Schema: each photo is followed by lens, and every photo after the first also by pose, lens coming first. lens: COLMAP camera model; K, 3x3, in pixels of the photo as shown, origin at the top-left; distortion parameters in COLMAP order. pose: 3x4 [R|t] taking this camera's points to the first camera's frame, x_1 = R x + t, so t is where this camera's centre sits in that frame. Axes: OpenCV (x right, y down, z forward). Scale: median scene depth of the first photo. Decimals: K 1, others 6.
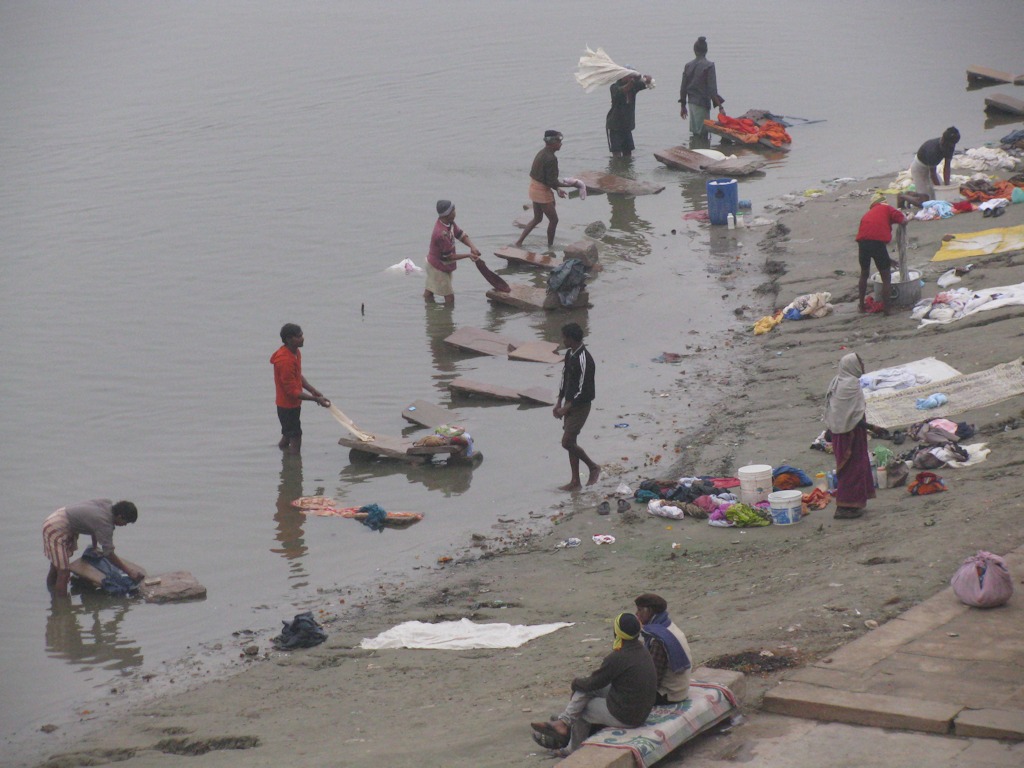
lens RADIAL K [[5695.2, 0, 512.2], [0, 5695.2, 383.7], [0, 0, 1]] dist [0.137127, 0.000000]
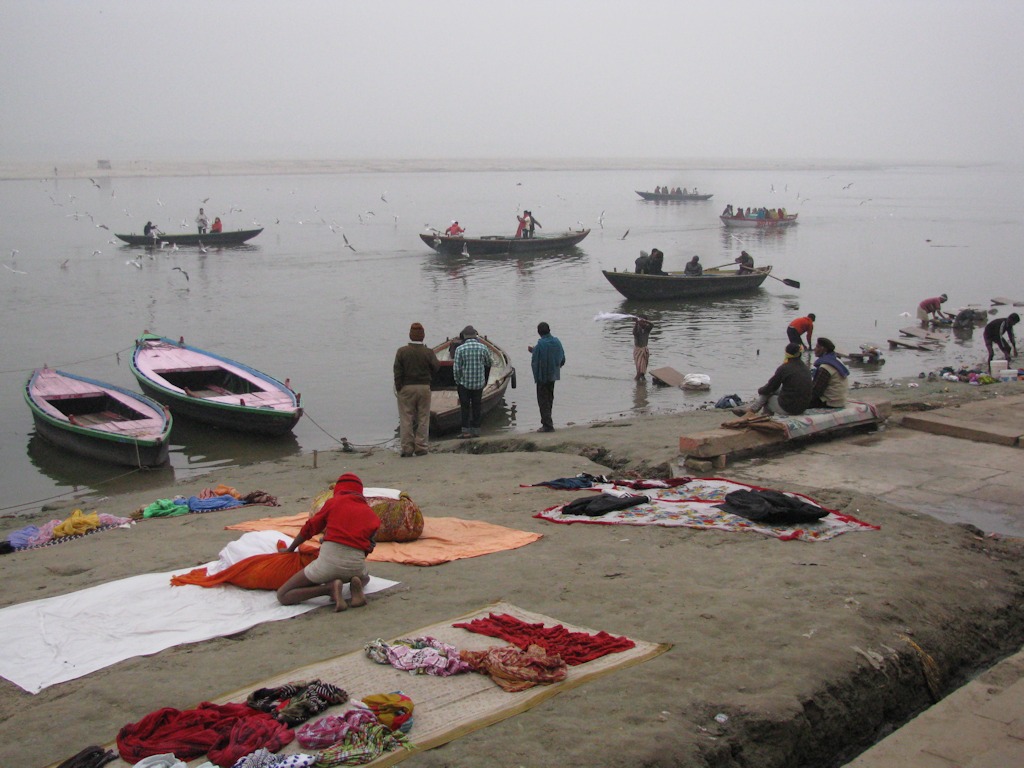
lens RADIAL K [[1311.1, 0, 512.0], [0, 1311.1, 384.4], [0, 0, 1]] dist [-0.019182, 0.000000]
pose [[0.908895, 0.080139, -0.409253, 0.081983], [-0.101407, 0.994378, -0.030495, 0.059074], [0.404509, 0.069217, 0.911911, 0.530334]]
